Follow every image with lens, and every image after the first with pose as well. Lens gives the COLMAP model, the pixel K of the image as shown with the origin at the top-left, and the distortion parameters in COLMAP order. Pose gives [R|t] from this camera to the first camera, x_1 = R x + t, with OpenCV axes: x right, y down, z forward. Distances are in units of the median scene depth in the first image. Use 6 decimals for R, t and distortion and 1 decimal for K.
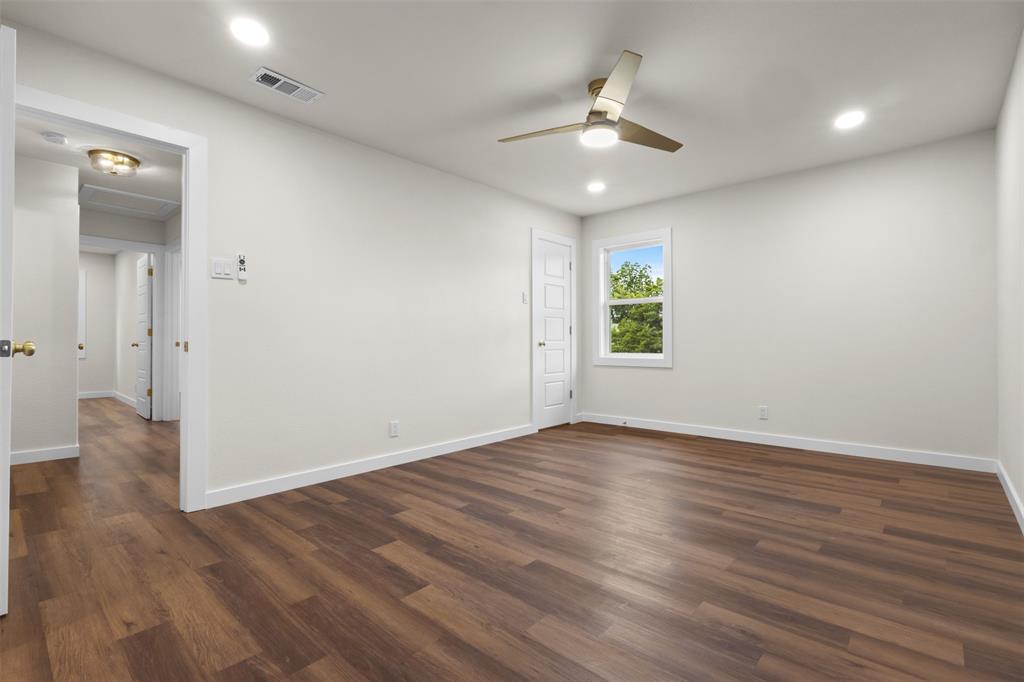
lens RADIAL K [[472.8, 0, 506.3], [0, 472.8, 338.3], [0, 0, 1]] dist [0.002611, 0.001610]
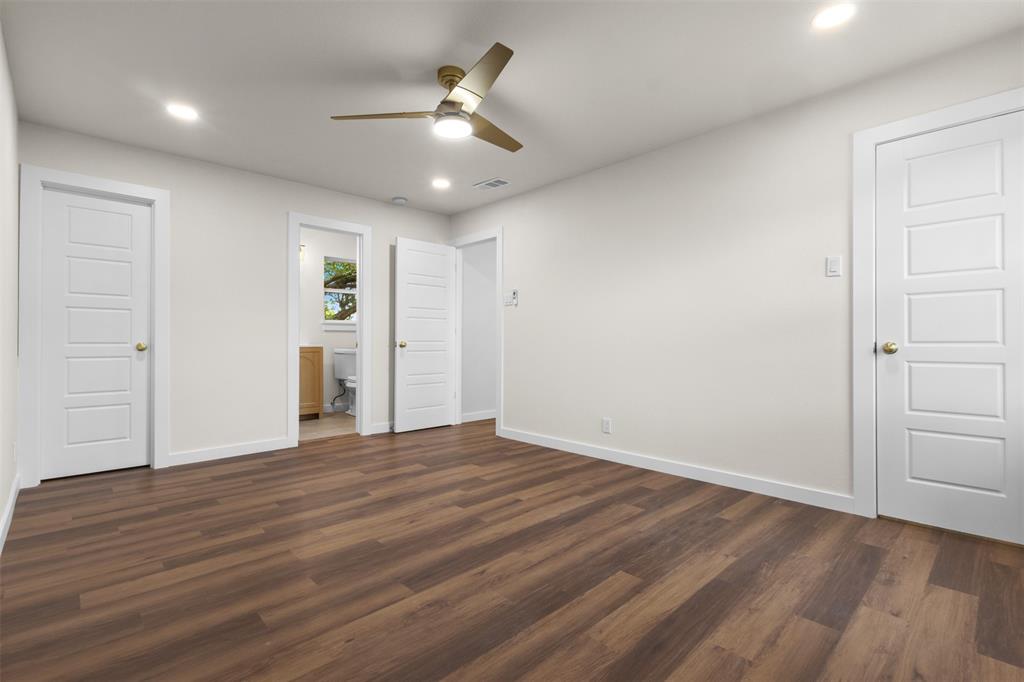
lens RADIAL K [[472.8, 0, 516.5], [0, 472.8, 340.7], [0, 0, 1]] dist [0.002611, 0.001610]
pose [[-0.074822, 0.001110, -0.997196, 1.292254], [0.005975, 0.999982, 0.000665, -0.000054], [0.997179, -0.005908, -0.074827, 1.365495]]
